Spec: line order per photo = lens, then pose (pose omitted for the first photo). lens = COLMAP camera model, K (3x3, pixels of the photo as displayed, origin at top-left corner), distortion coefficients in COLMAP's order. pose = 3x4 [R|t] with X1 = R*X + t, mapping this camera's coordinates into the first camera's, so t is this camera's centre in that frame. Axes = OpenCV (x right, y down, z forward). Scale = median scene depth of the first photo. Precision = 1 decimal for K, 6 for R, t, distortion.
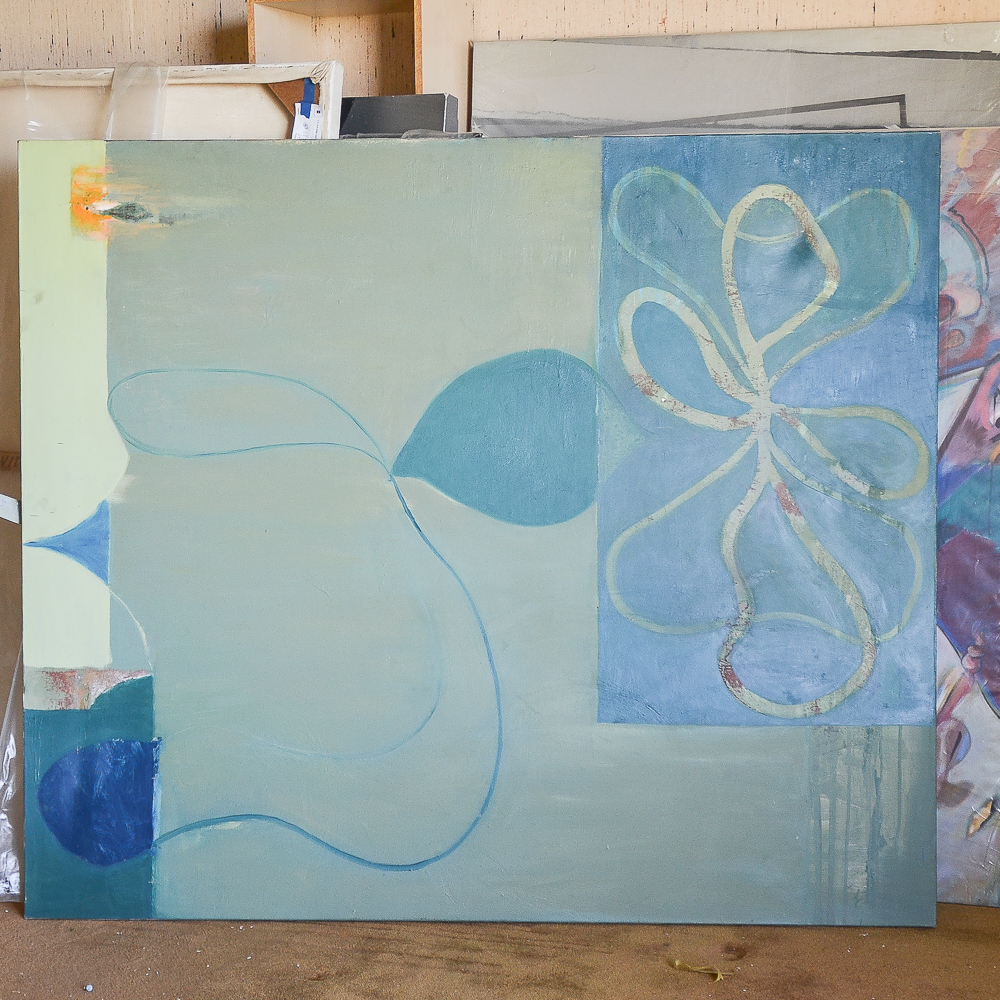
lens RADIAL K [[2451.4, 0, 509.3], [0, 2451.4, 501.4], [0, 0, 1]] dist [0.072576, 0.000000]
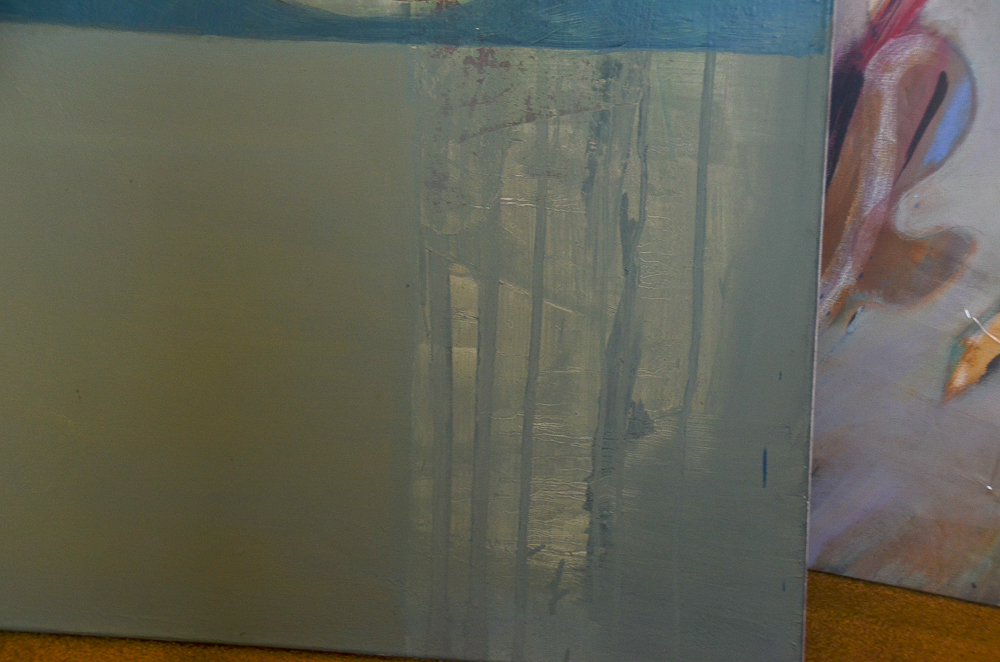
lens RADIAL K [[2276.3, 0, 501.2], [0, 2276.3, 332.4], [0, 0, 1]] dist [0.524963, 0.000000]
pose [[0.992204, 0.043444, -0.116806, 0.144730], [-0.017498, 0.976550, 0.214579, 0.055901], [0.123389, -0.210862, 0.969697, 0.617663]]
